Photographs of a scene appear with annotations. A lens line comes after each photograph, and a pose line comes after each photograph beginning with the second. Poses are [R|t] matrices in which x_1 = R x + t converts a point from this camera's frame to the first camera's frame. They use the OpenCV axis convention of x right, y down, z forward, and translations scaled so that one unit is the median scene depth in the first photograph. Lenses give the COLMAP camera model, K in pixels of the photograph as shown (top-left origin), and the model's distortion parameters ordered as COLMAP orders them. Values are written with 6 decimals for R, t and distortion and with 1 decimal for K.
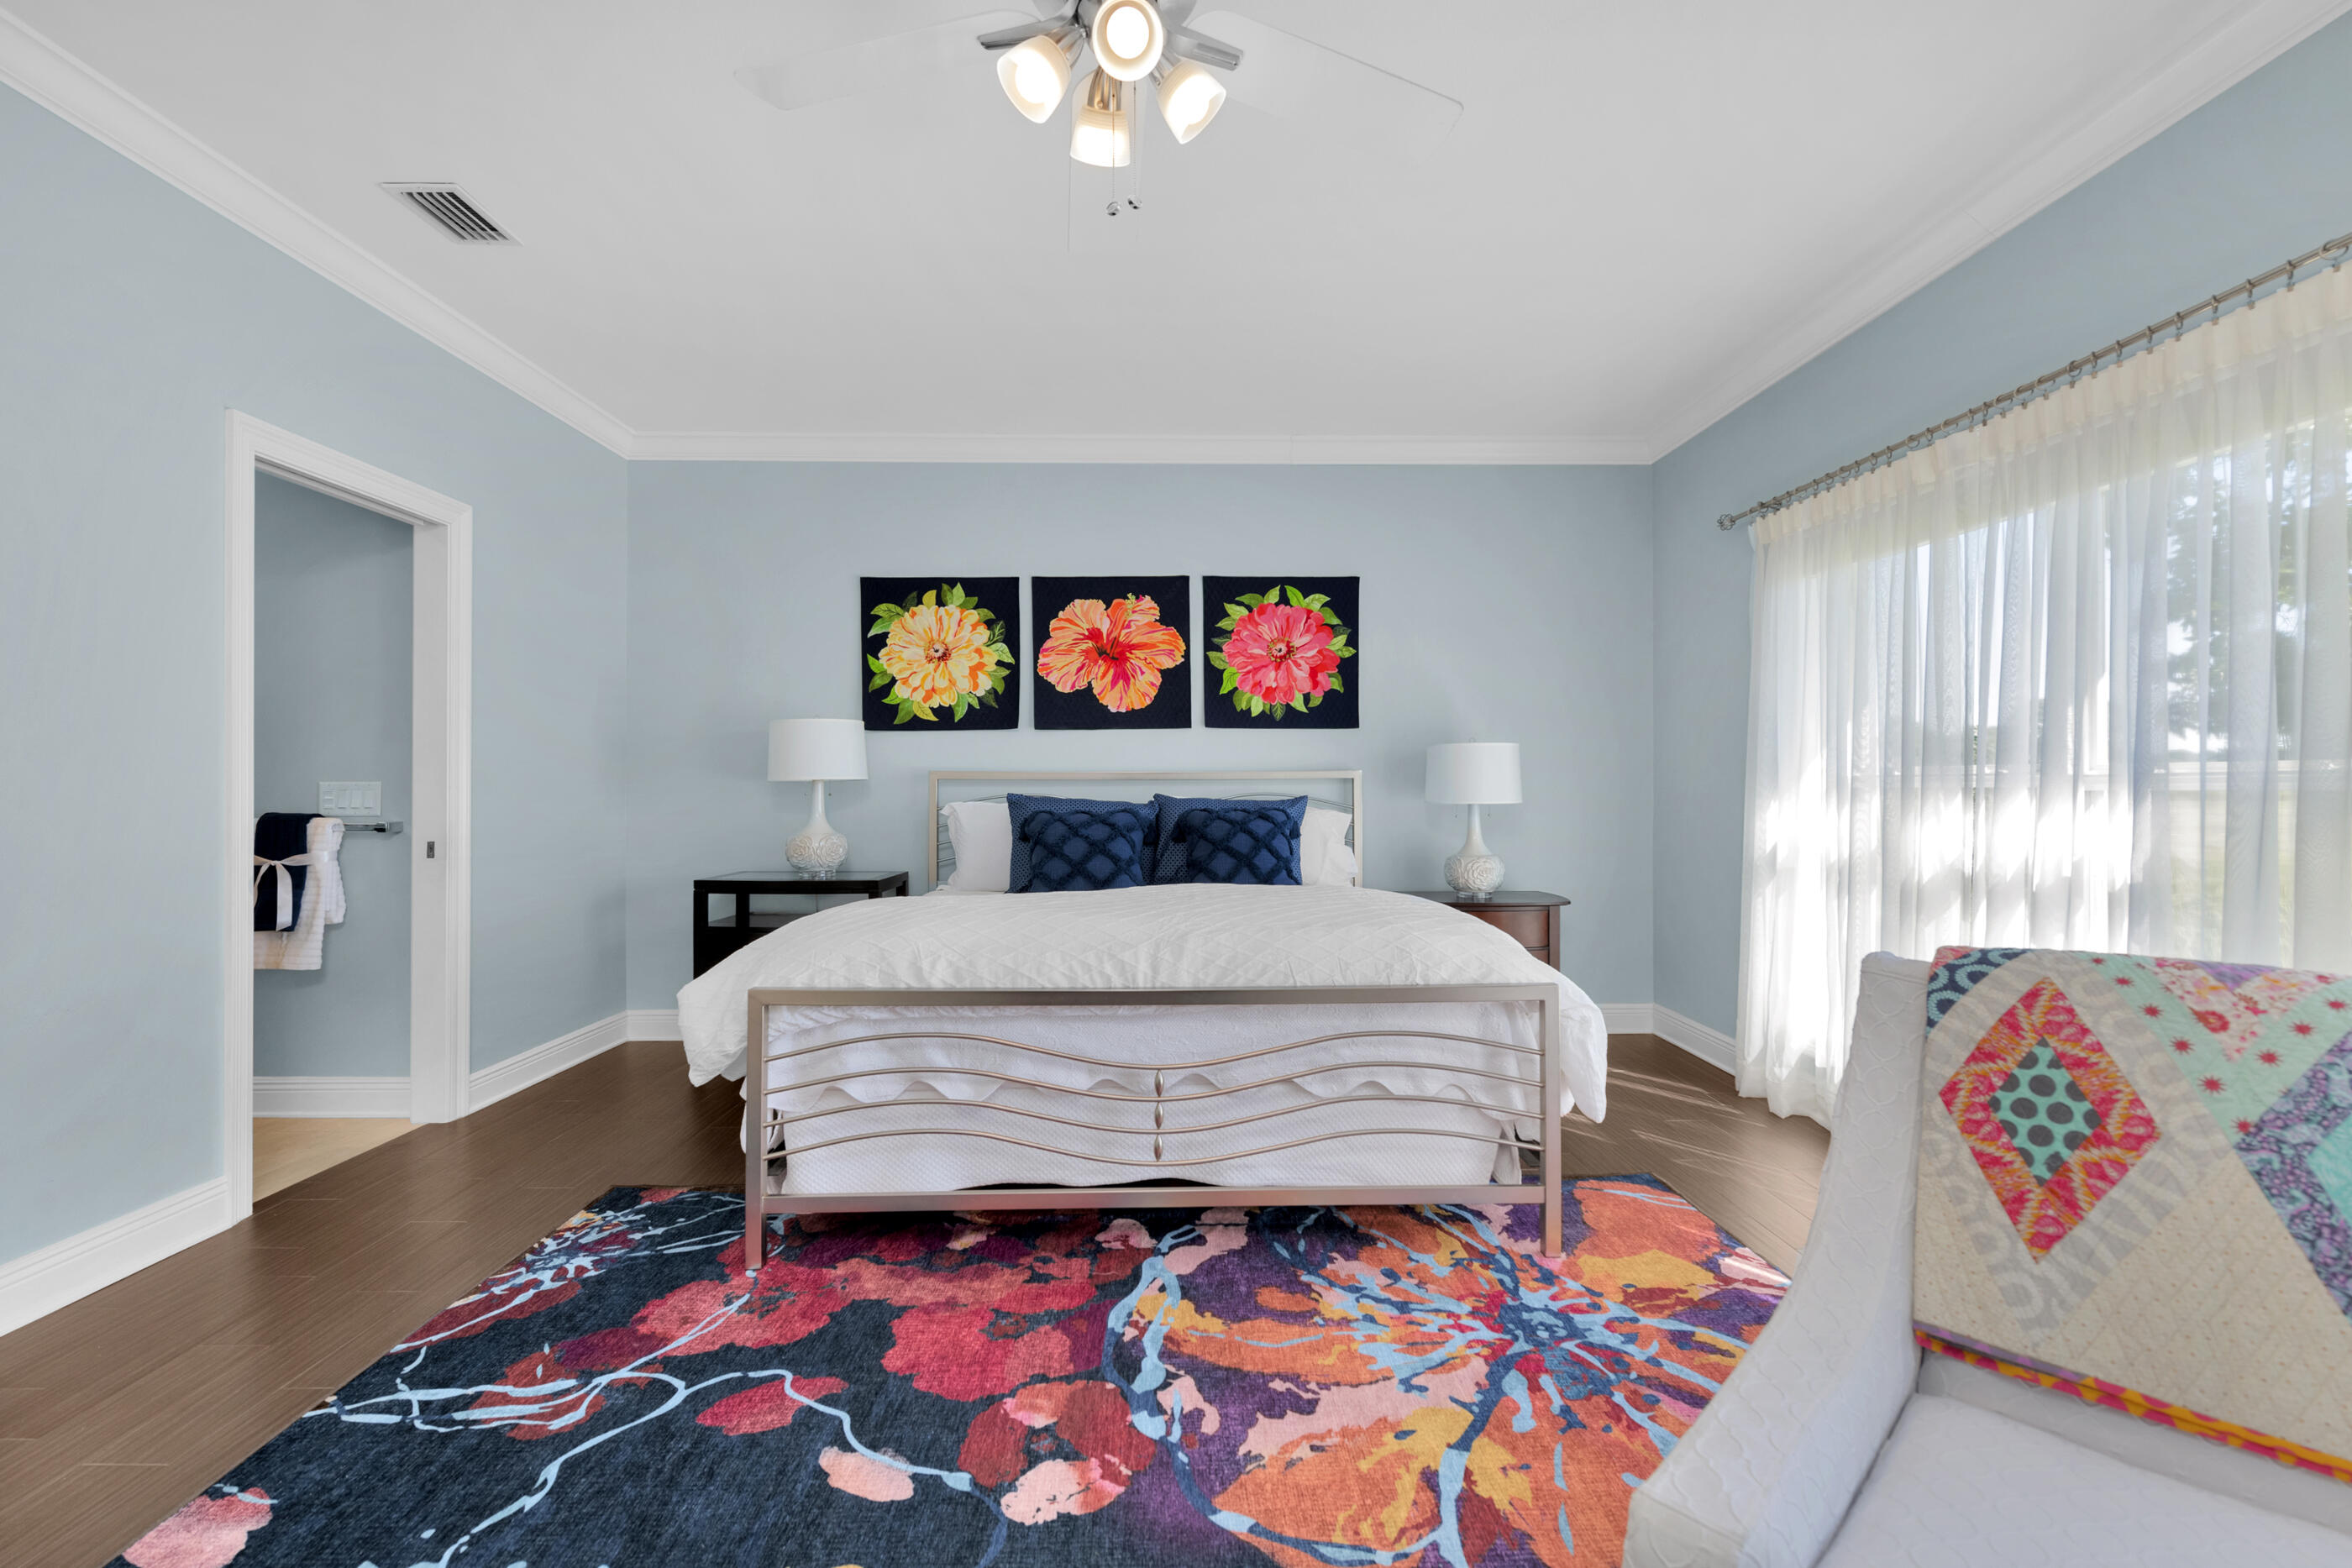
lens RADIAL K [[1015.9, 0, 1190.0], [0, 1015.9, 769.7], [0, 0, 1]] dist [0.000345, -0.000890]
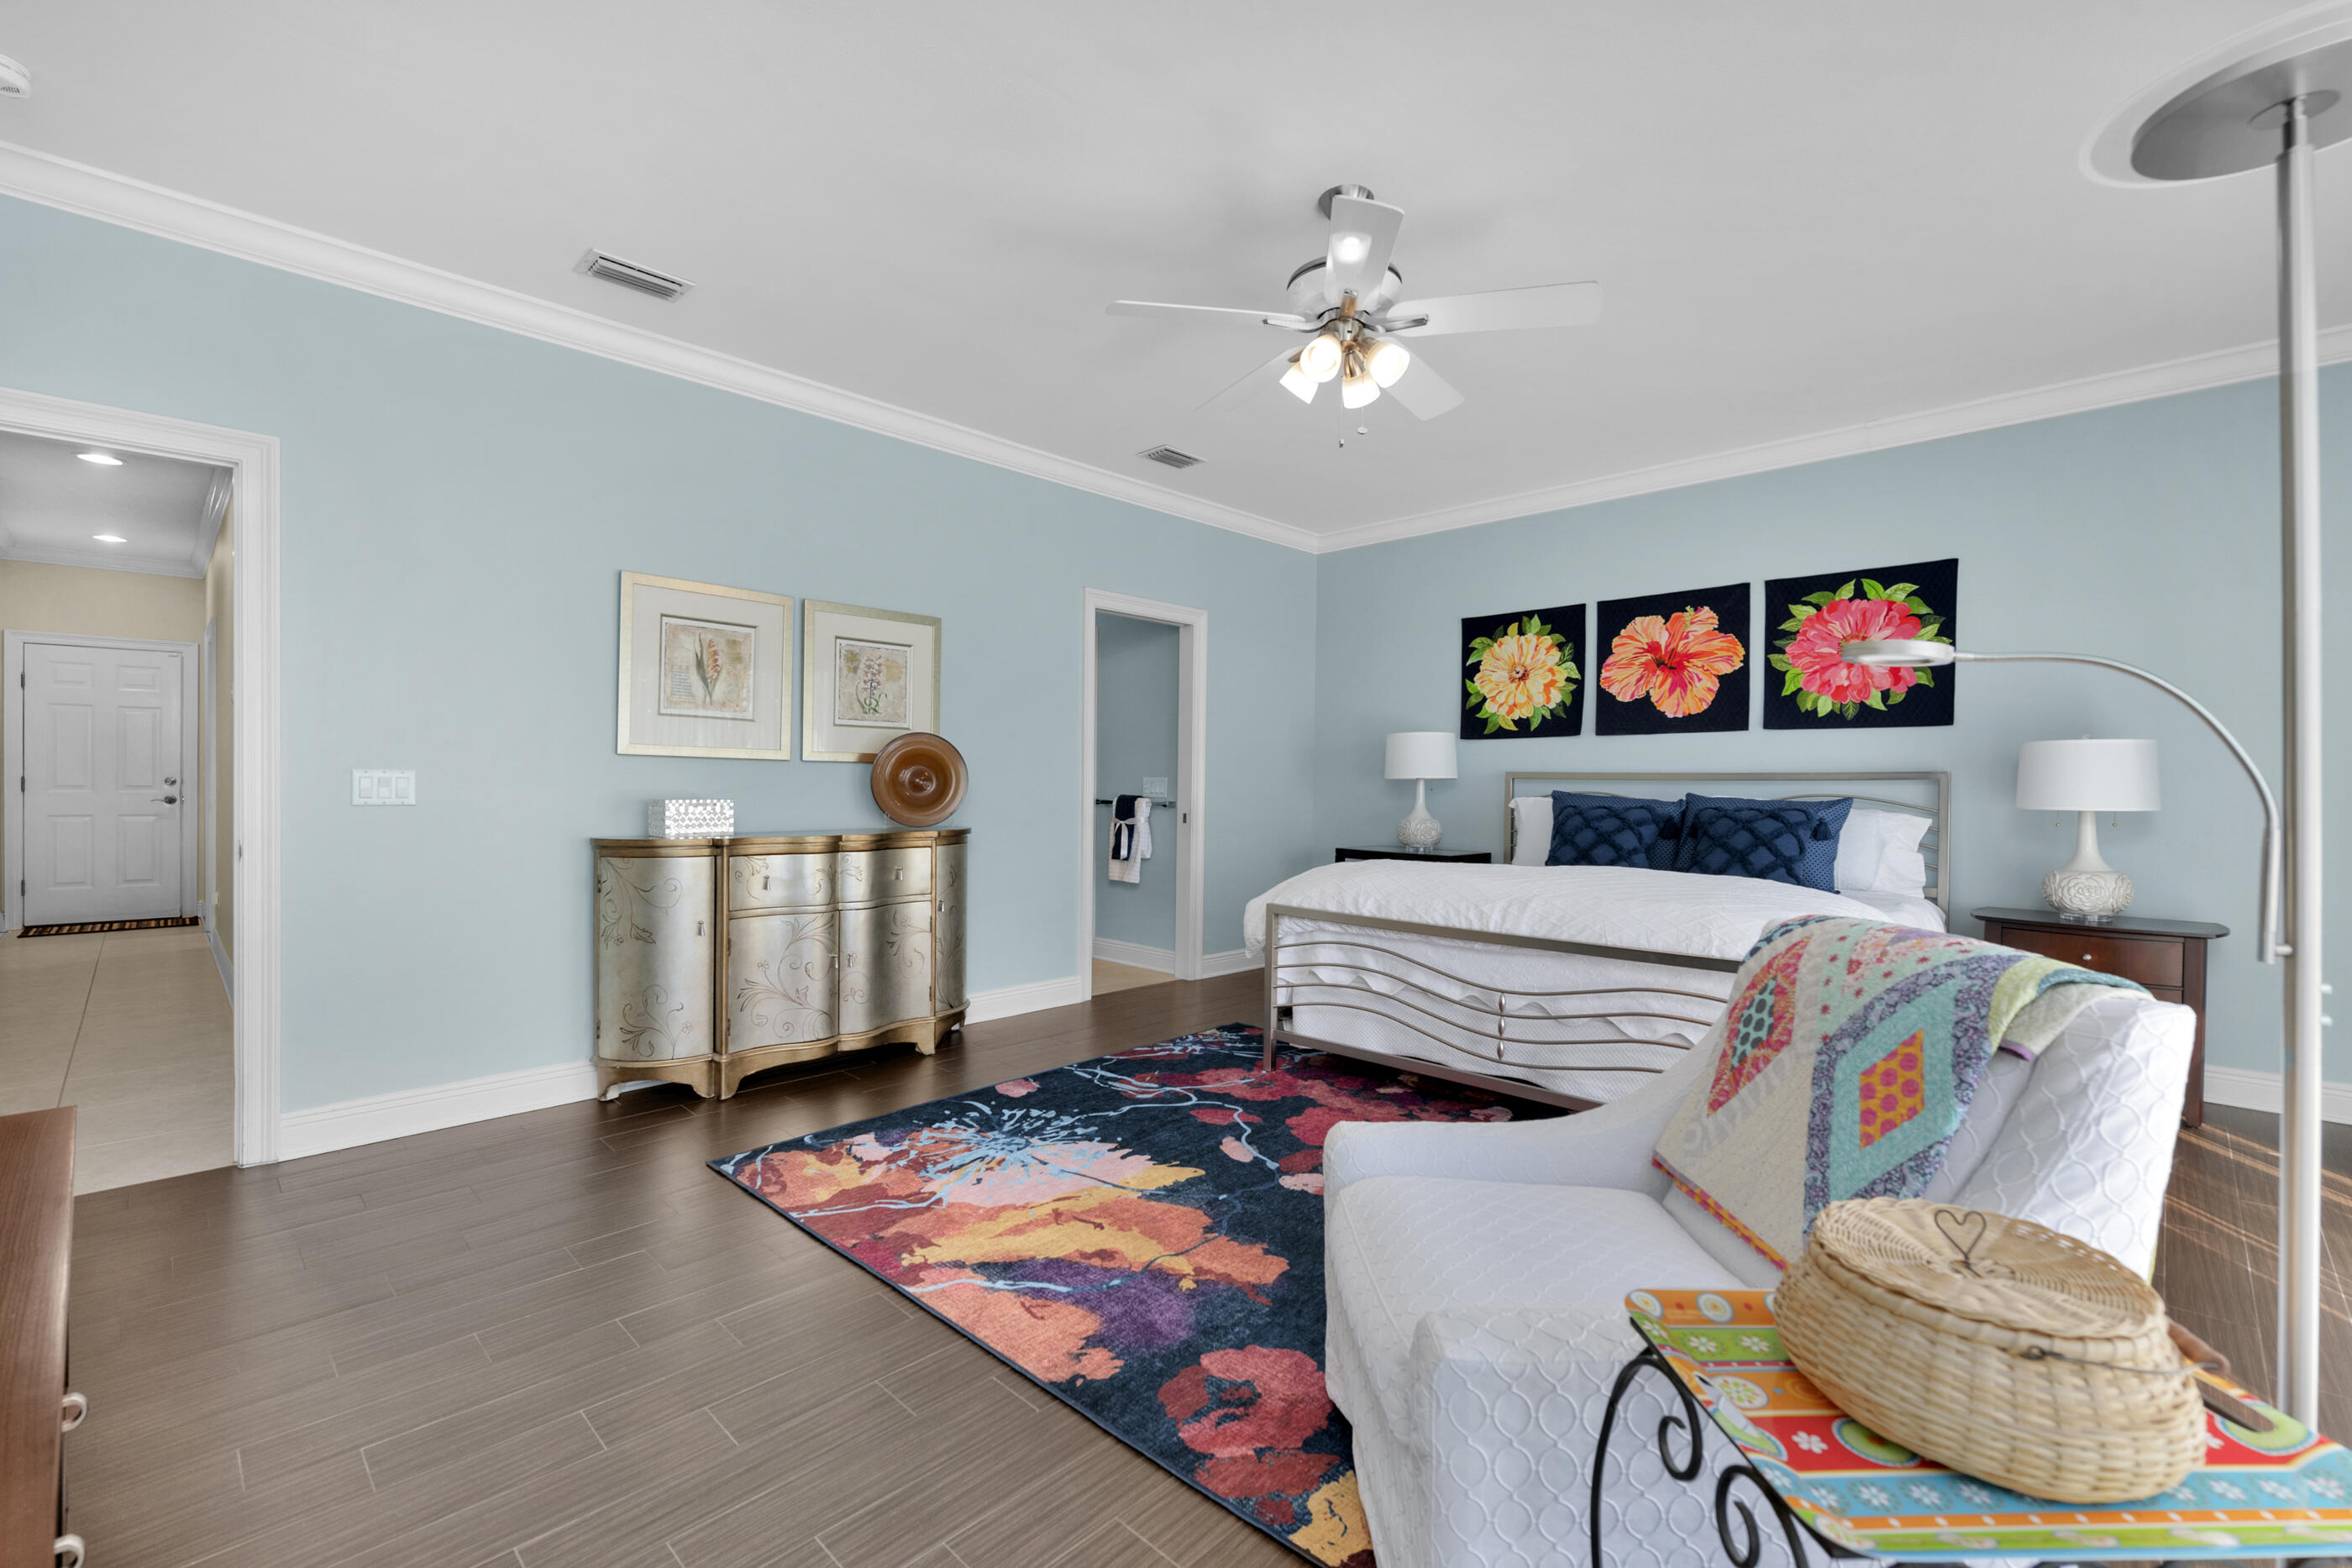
lens RADIAL K [[1020.2, 0, 1186.8], [0, 1020.2, 784.6], [0, 0, 1]] dist [0.007853, -0.000222]
pose [[0.699528, 0.010429, -0.714529, 0.346666], [-0.000115, 0.999895, 0.014482, -0.000988], [0.714605, -0.010048, 0.699456, -0.135015]]
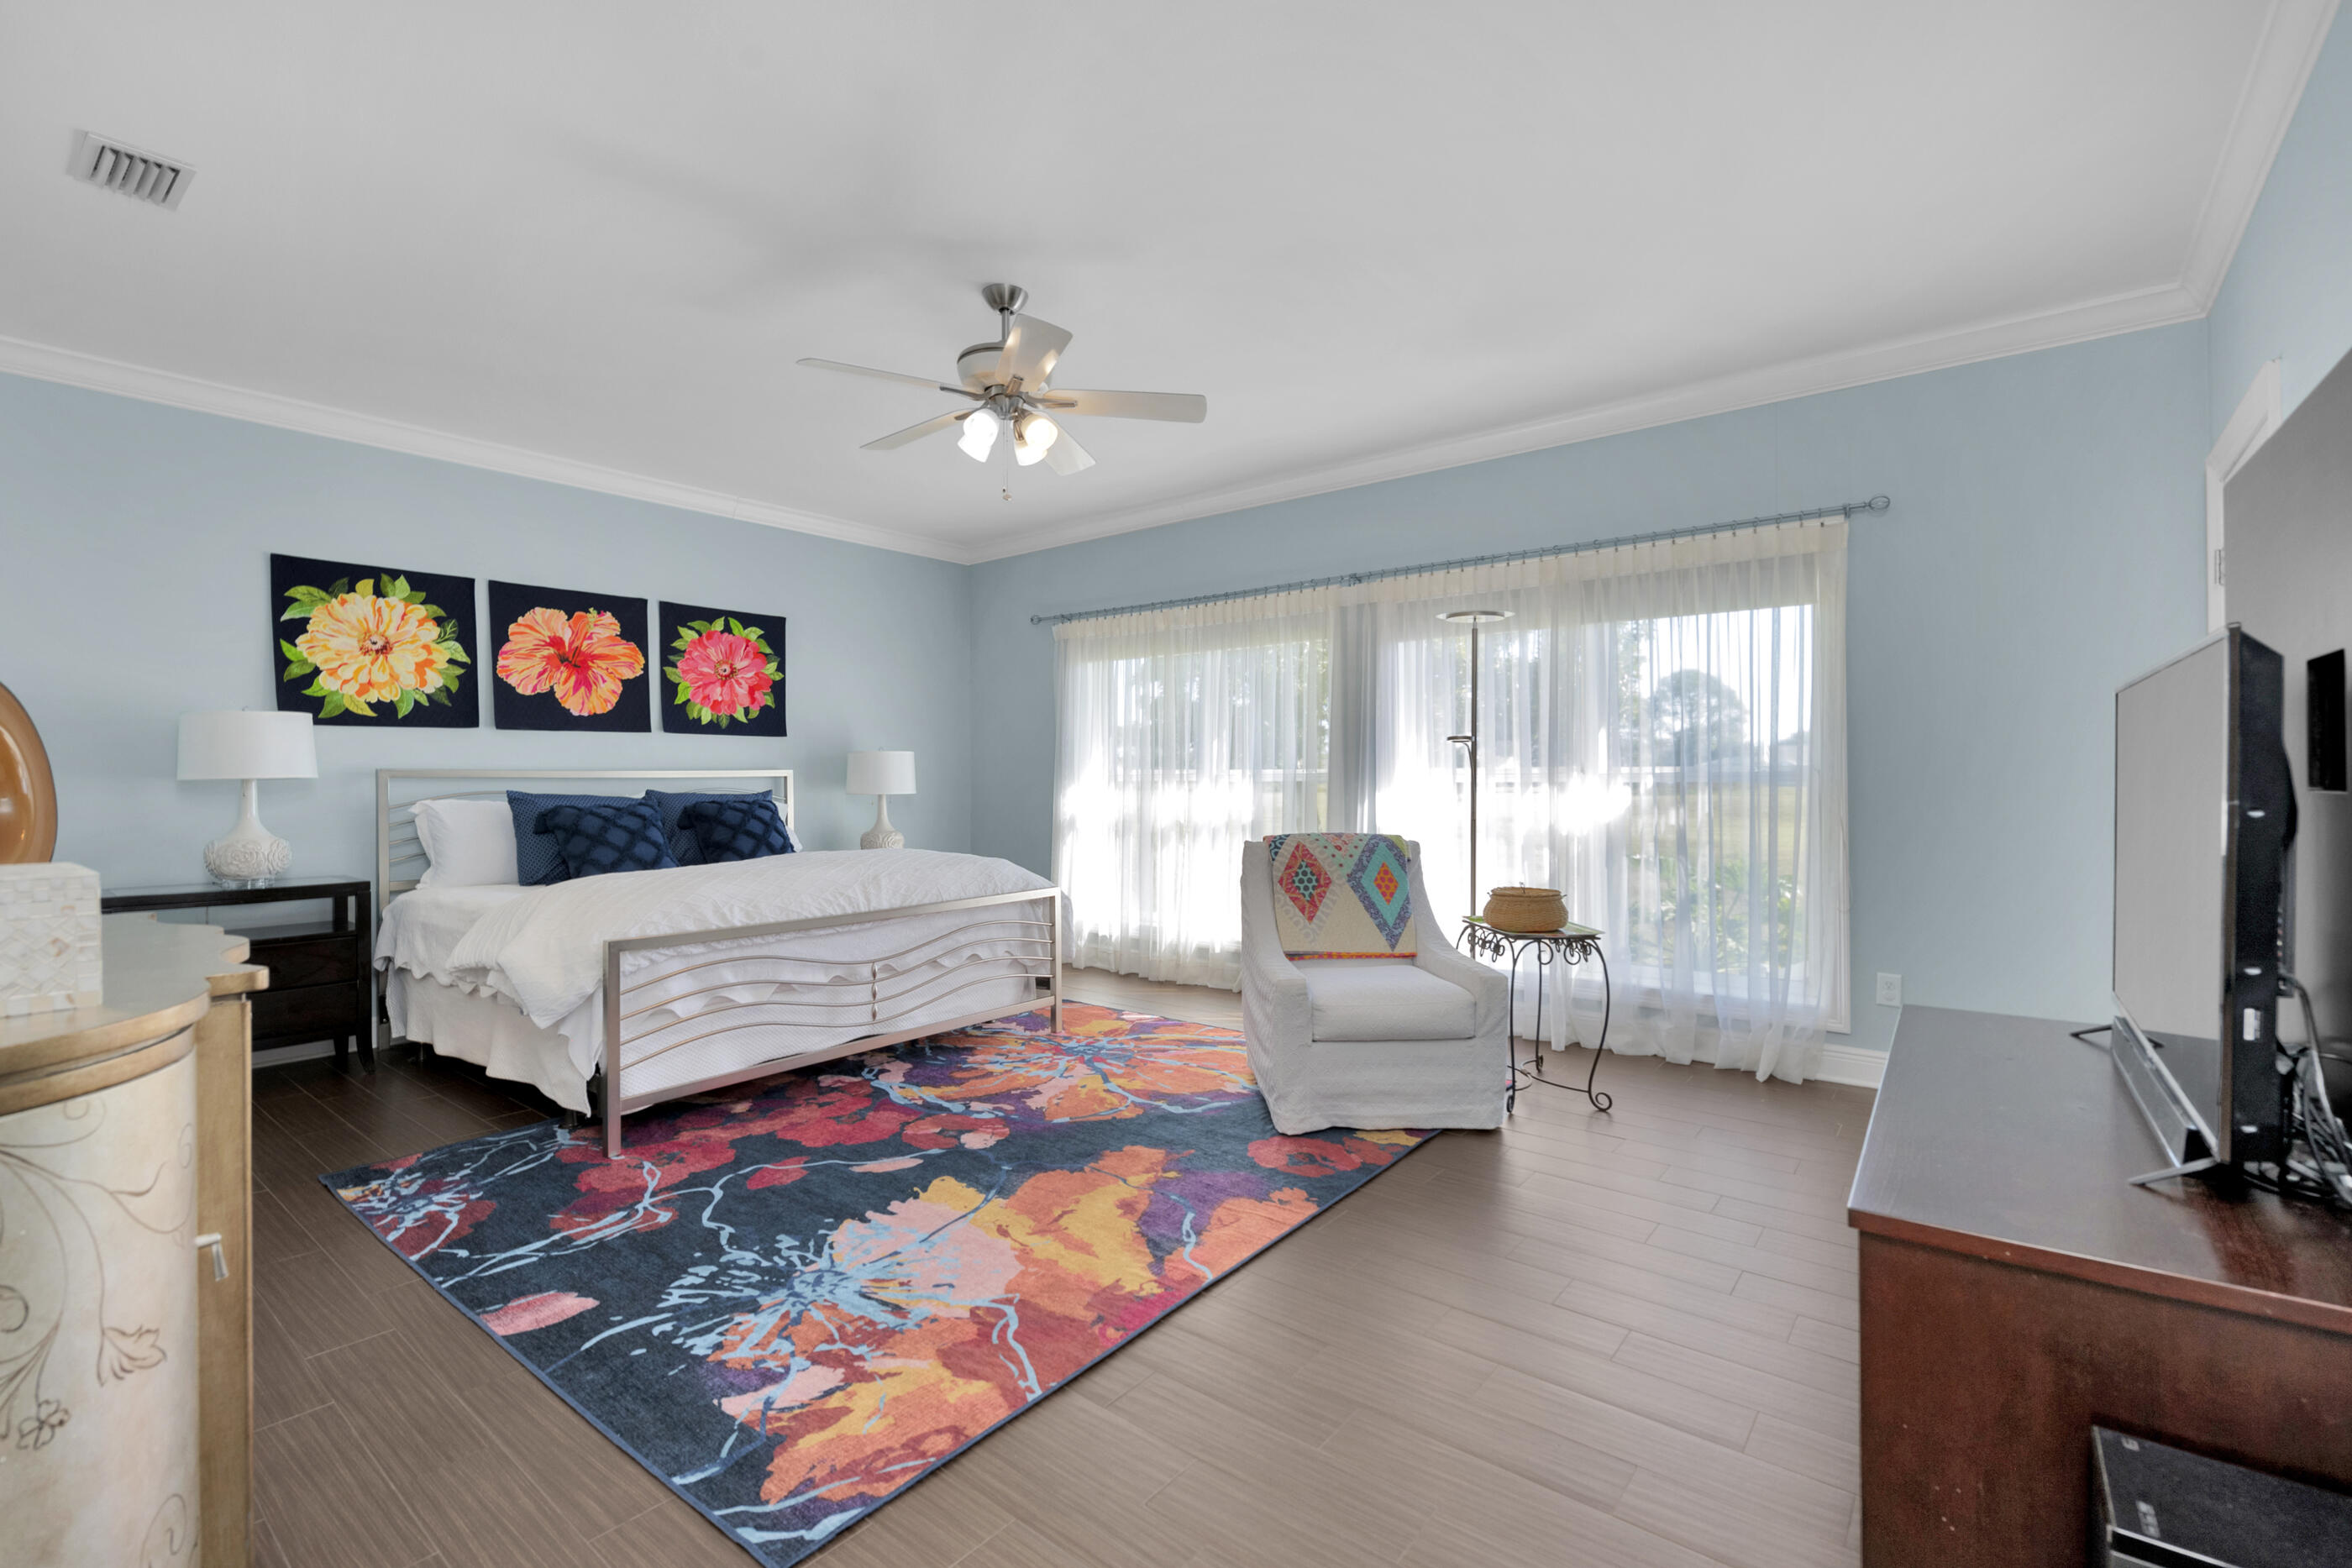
lens RADIAL K [[1015.9, 0, 1190.0], [0, 1015.9, 769.7], [0, 0, 1]] dist [0.000345, -0.000890]
pose [[0.636216, 0.004501, 0.771498, -0.498768], [-0.005538, 0.999984, -0.001267, -0.001027], [-0.771491, -0.003466, 0.636230, -0.199357]]
